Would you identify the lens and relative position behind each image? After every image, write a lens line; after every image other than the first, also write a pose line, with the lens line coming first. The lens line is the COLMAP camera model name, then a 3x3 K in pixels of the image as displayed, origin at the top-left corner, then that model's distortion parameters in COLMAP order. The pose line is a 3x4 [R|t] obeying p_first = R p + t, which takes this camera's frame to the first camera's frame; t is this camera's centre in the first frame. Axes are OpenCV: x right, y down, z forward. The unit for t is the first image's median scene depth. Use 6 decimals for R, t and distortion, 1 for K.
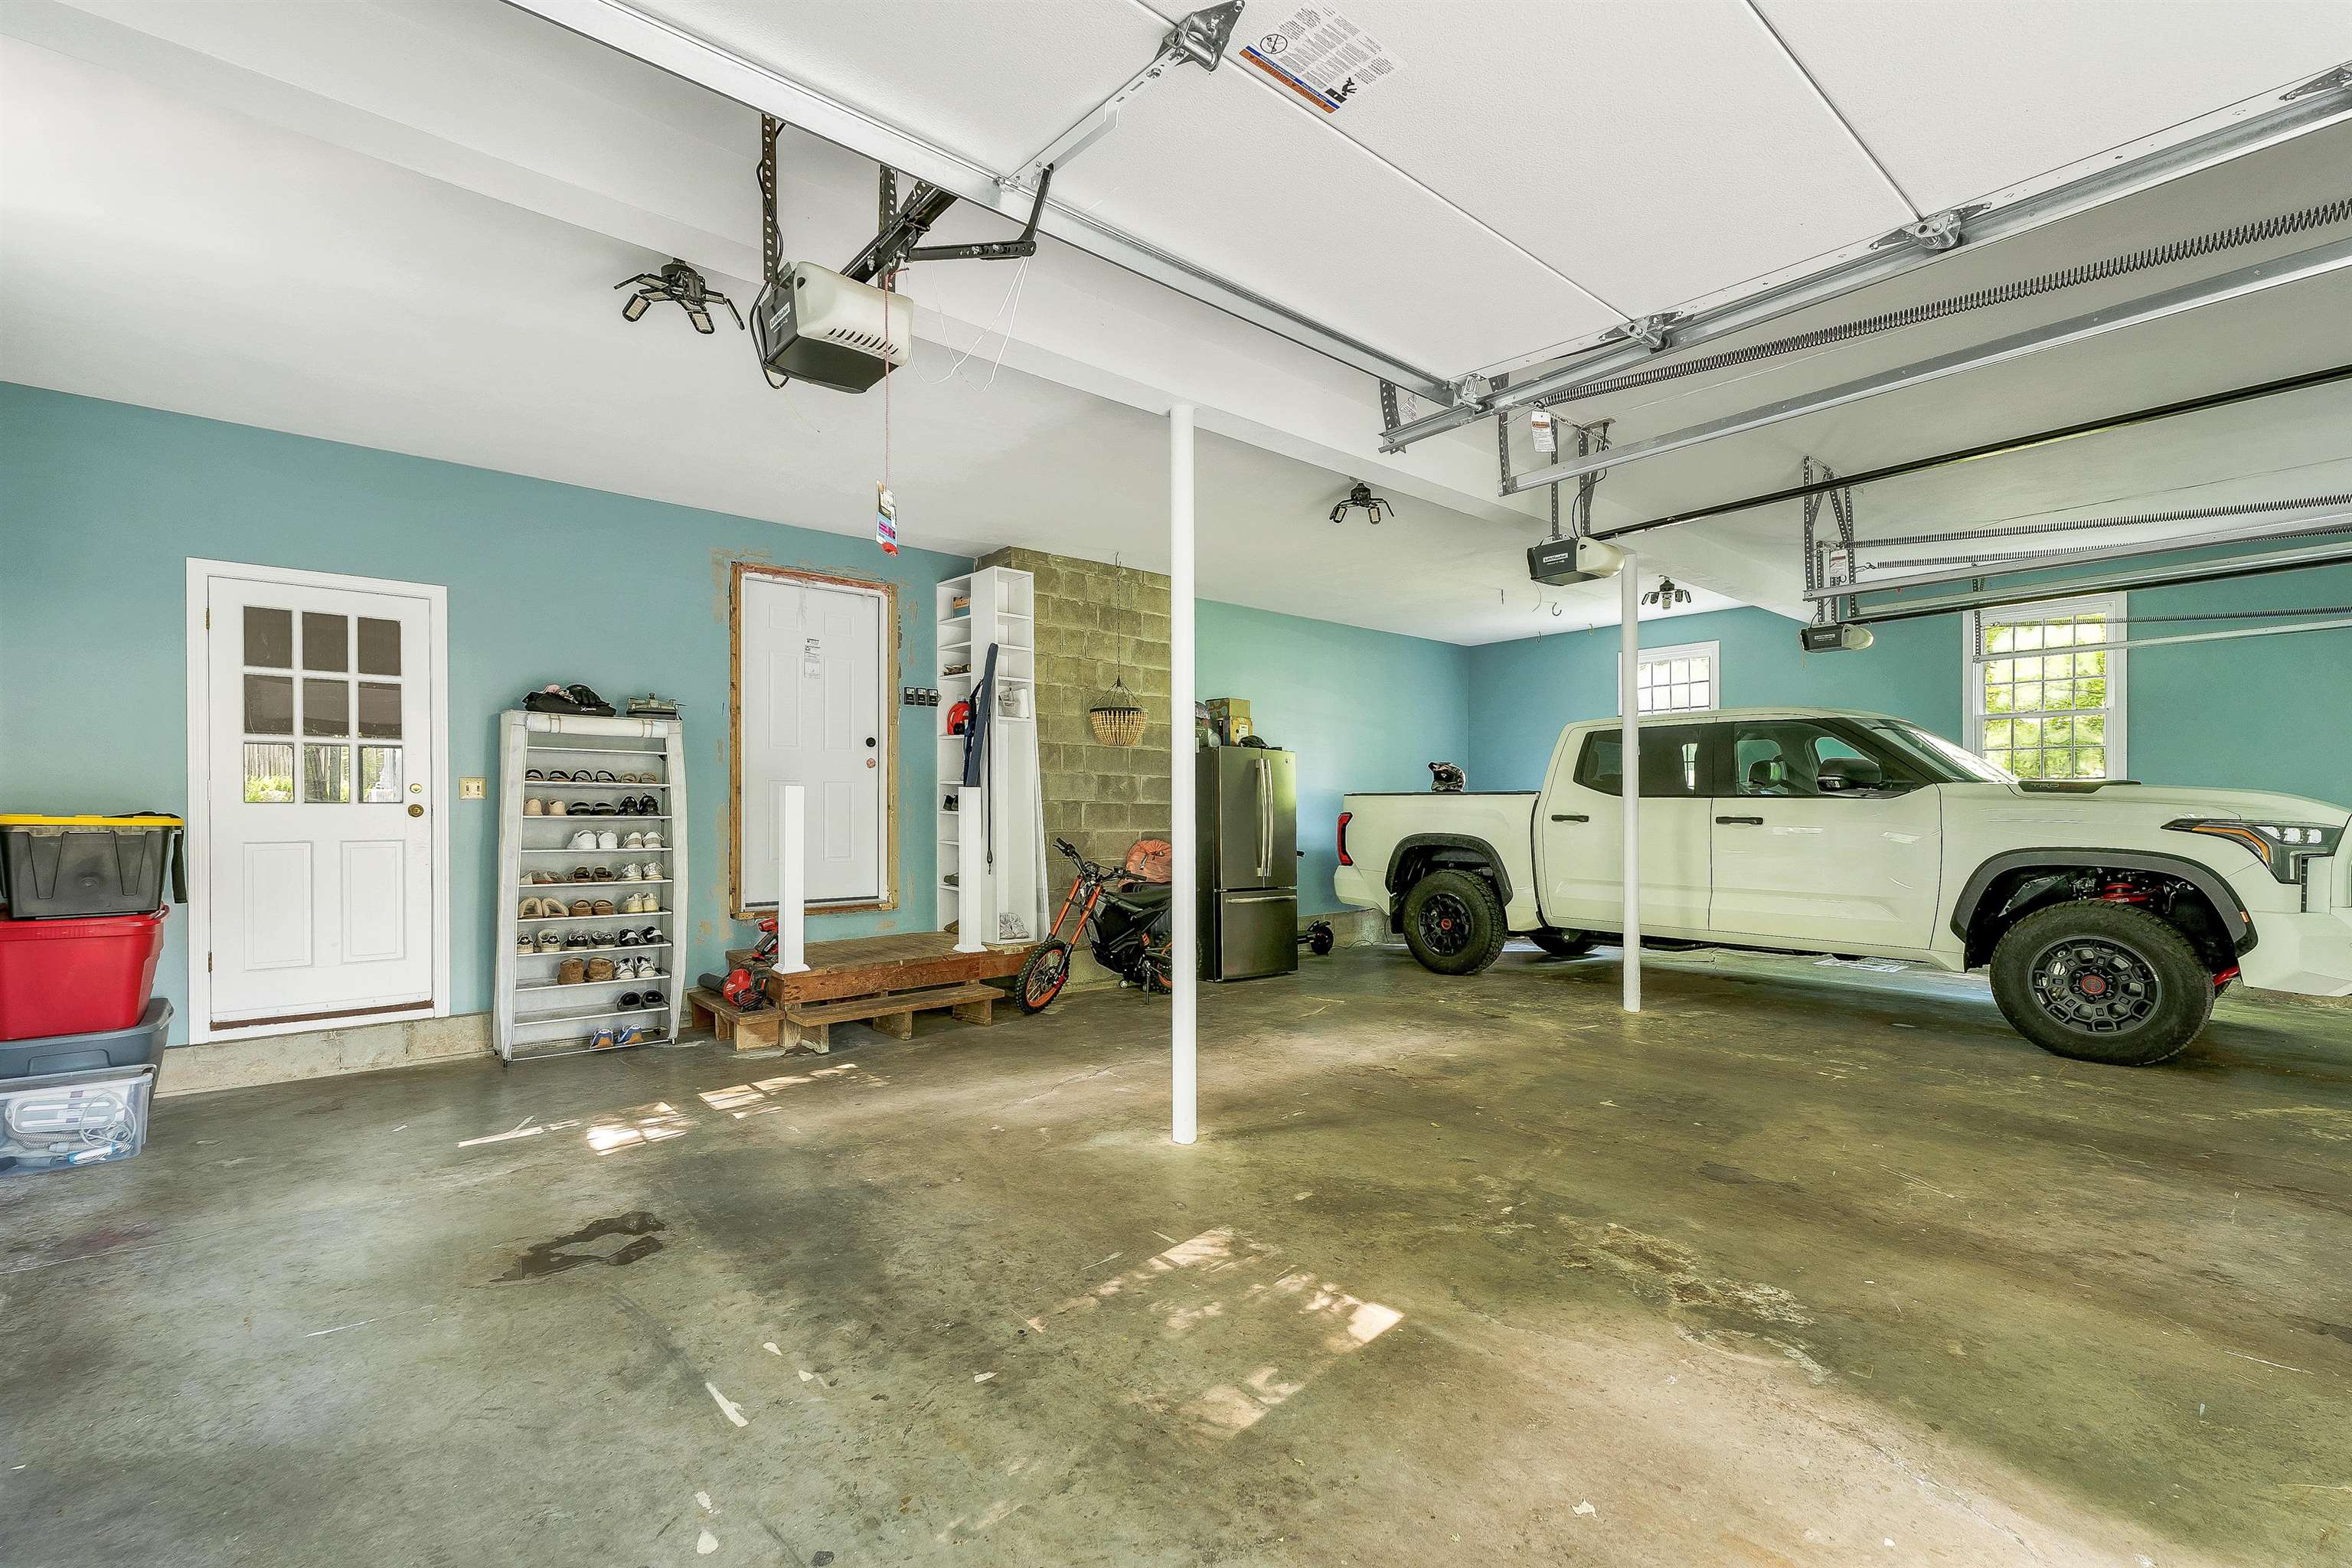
lens RADIAL K [[1005.7, 0, 1154.2], [0, 1005.7, 807.5], [0, 0, 1]] dist [0.005561, -0.001821]
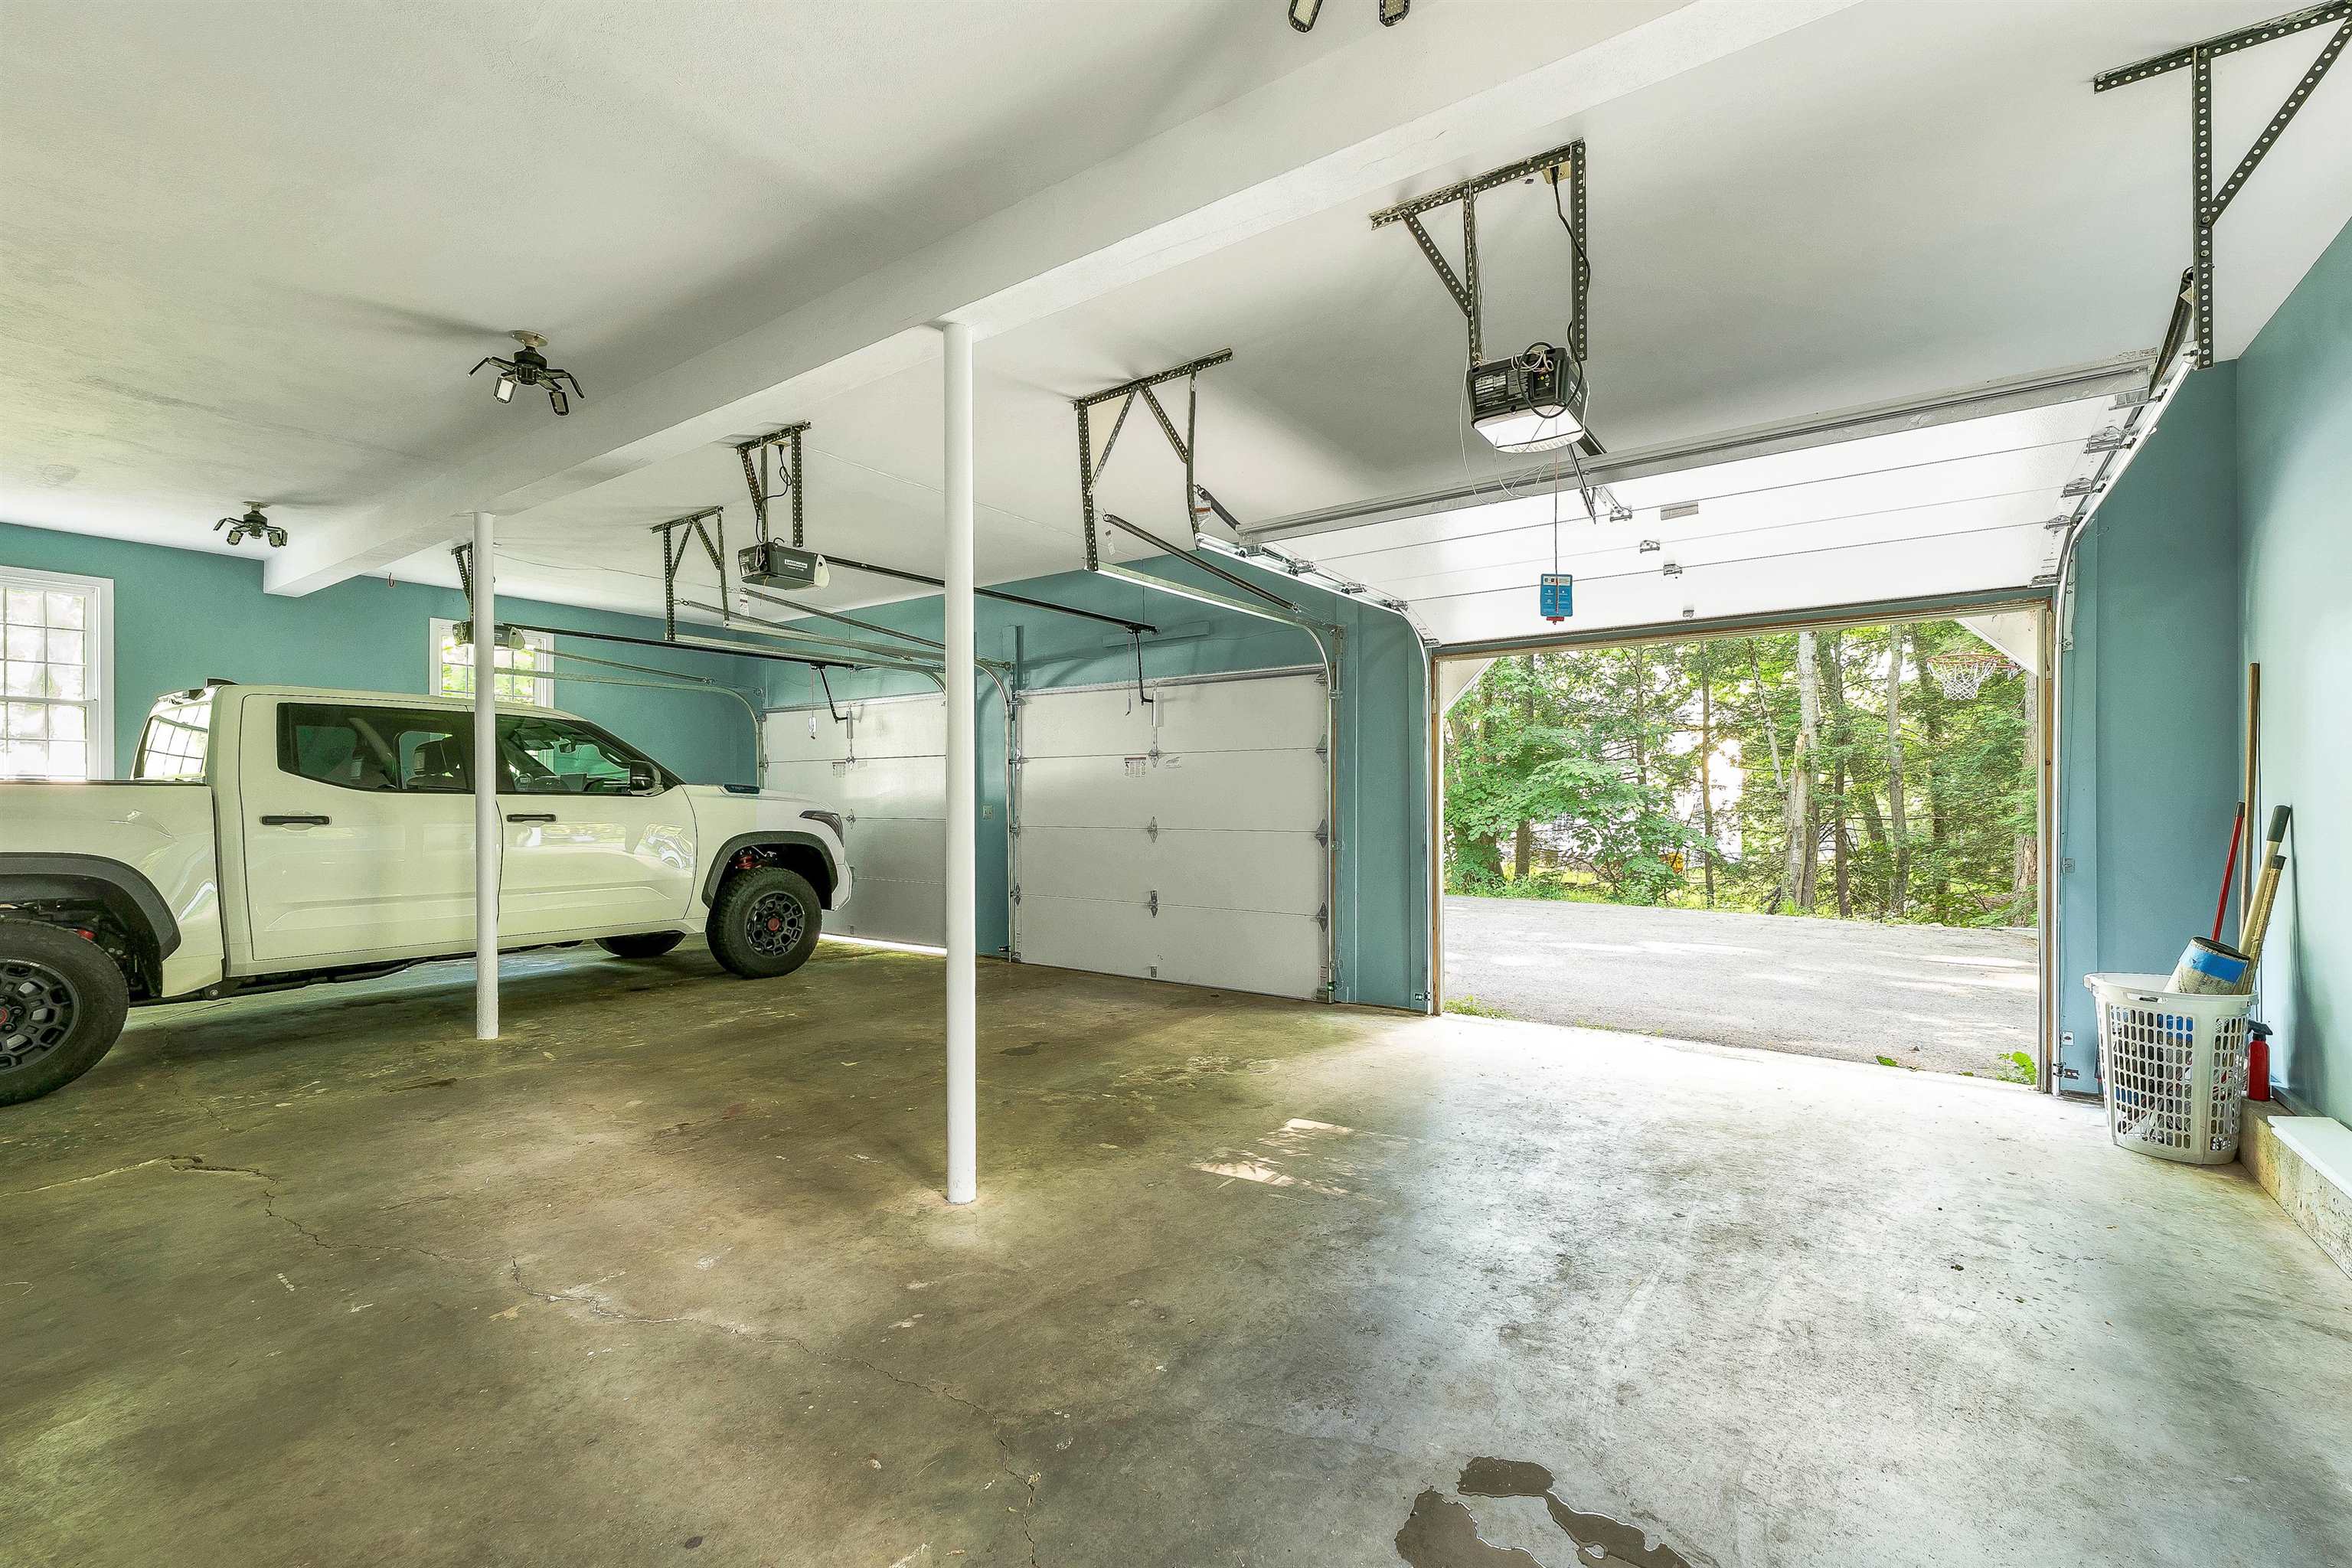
lens RADIAL K [[1005.7, 0, 1175.6], [0, 1005.7, 796.9], [0, 0, 1]] dist [0.005561, -0.001821]
pose [[-0.244919, 0.006048, 0.969525, -0.672476], [0.003264, 0.999980, -0.005413, 0.000237], [-0.969538, 0.001839, -0.244933, 0.835731]]
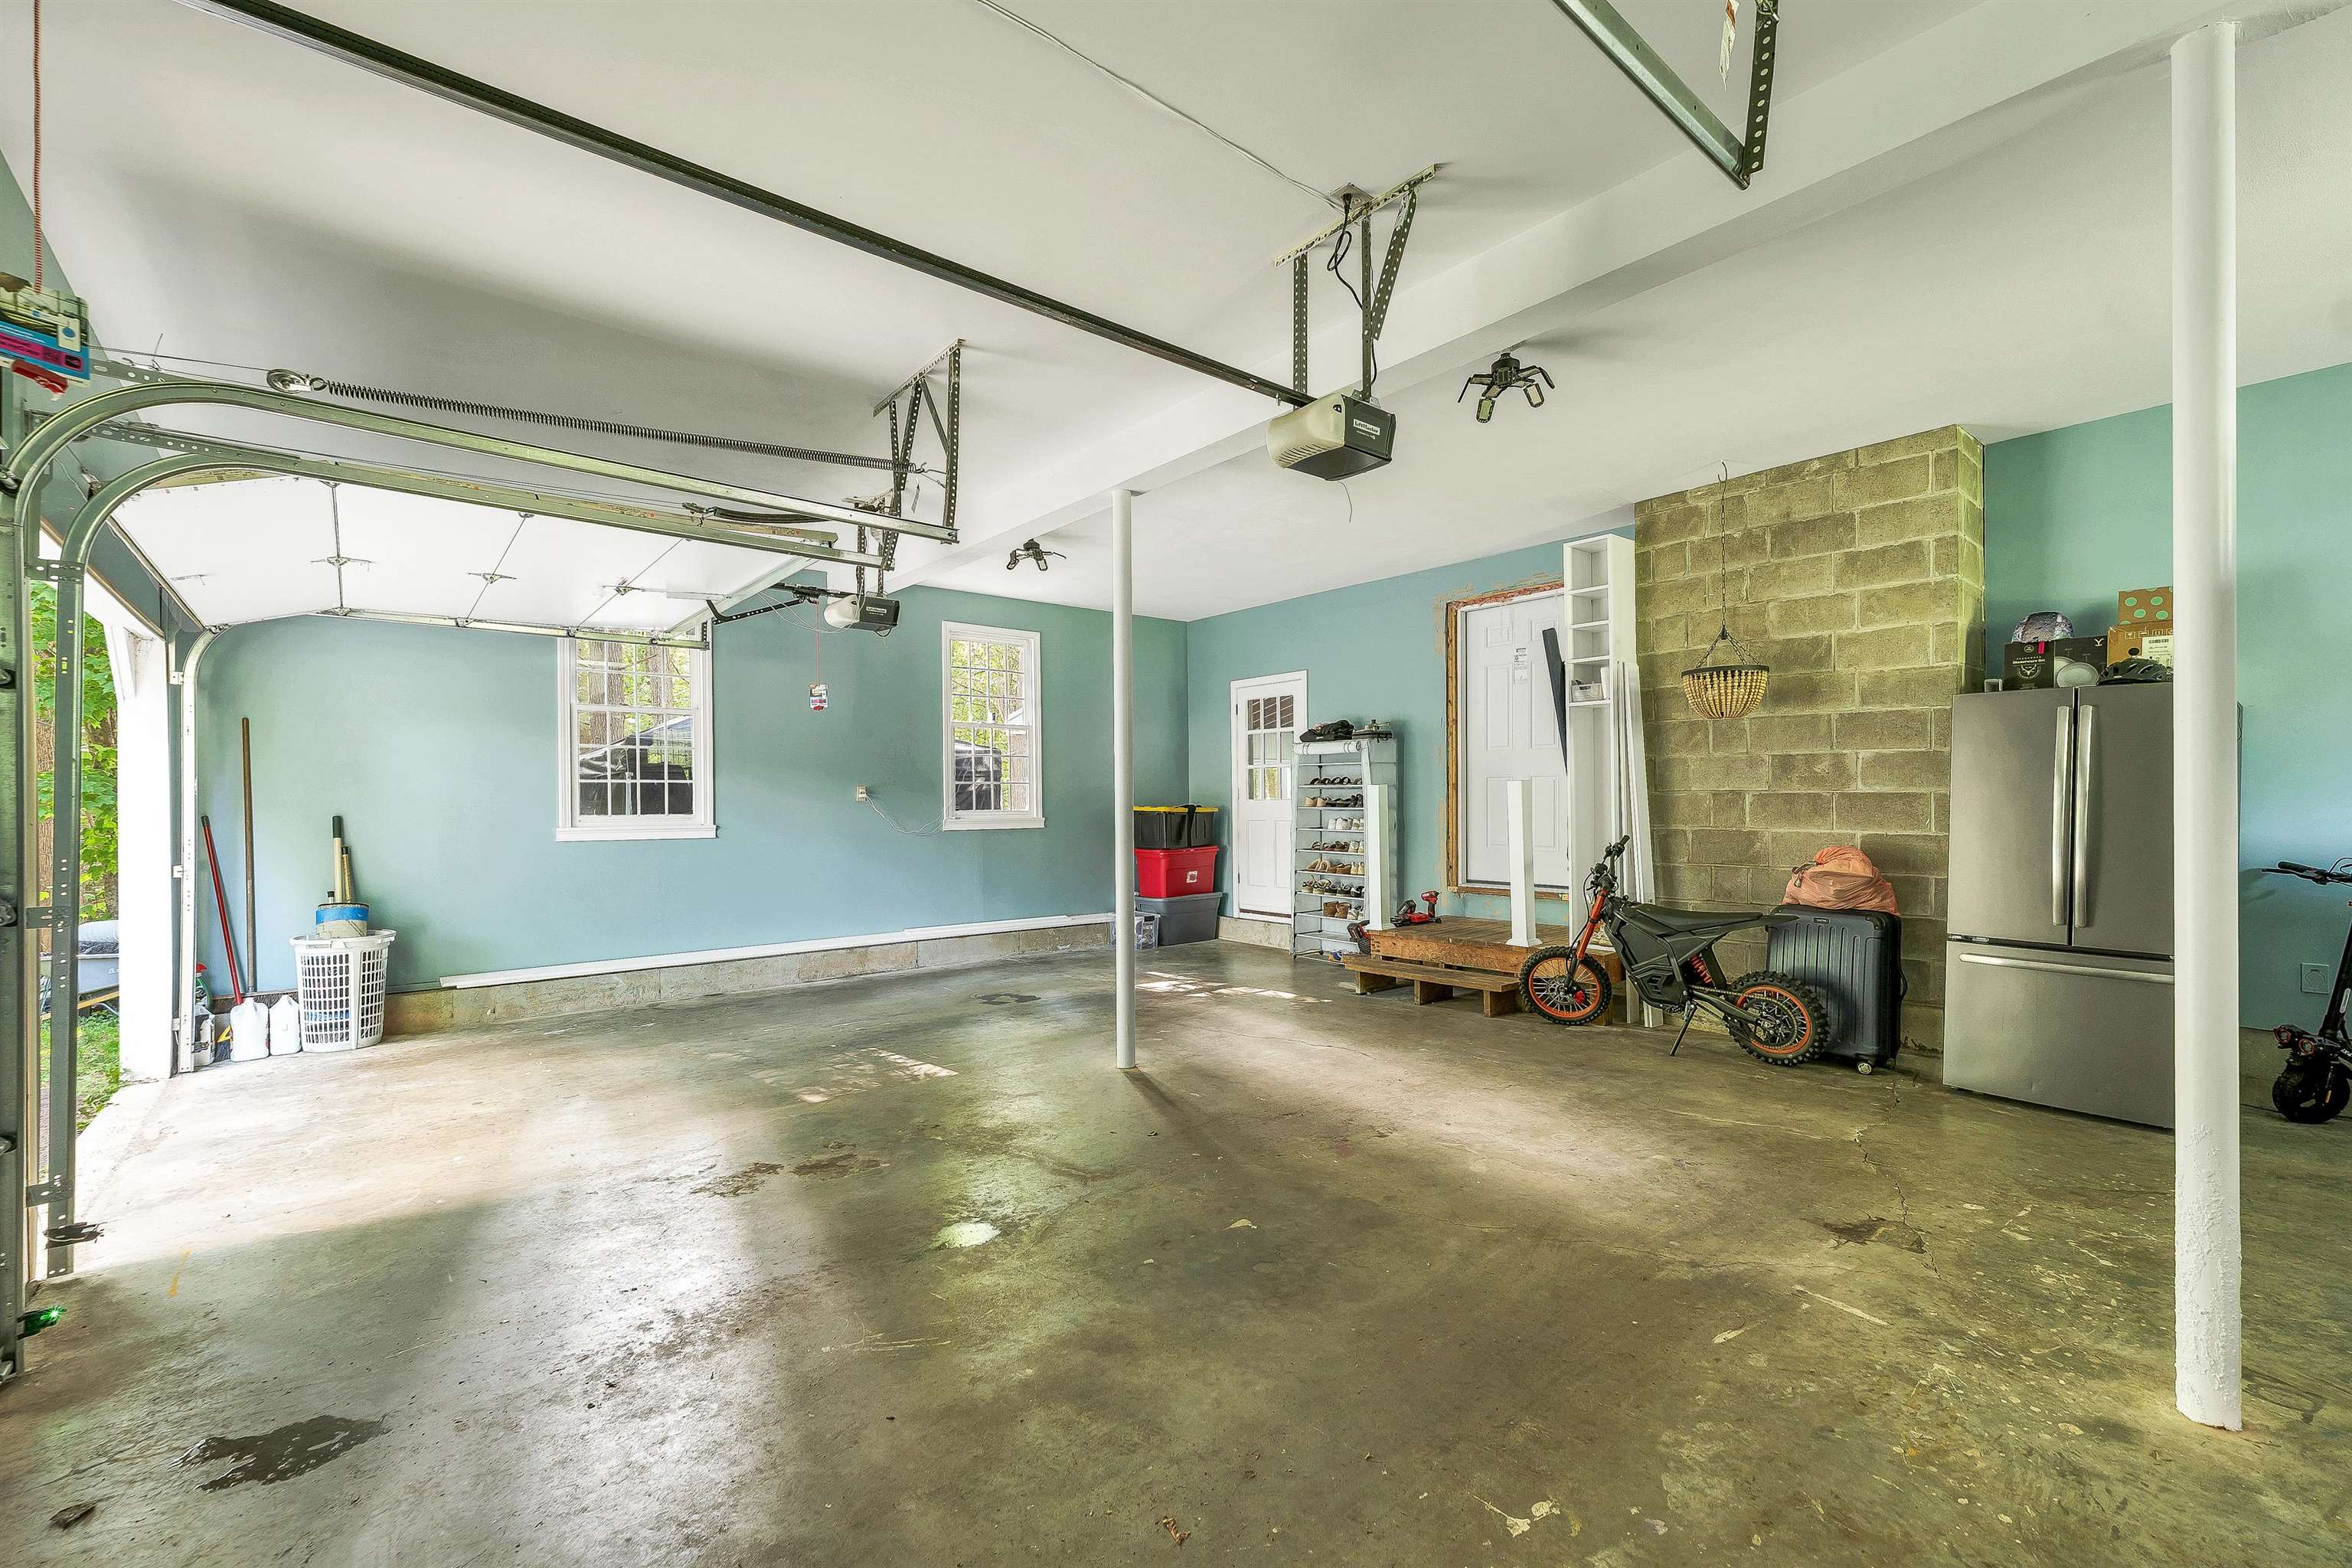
lens RADIAL K [[1005.7, 0, 1209.0], [0, 1005.7, 799.2], [0, 0, 1]] dist [0.005561, -0.001821]
pose [[0.013150, -0.002108, -0.999911, 1.054417], [0.009700, 0.999951, -0.001980, -0.003448], [0.999866, -0.009673, 0.013170, 0.880878]]
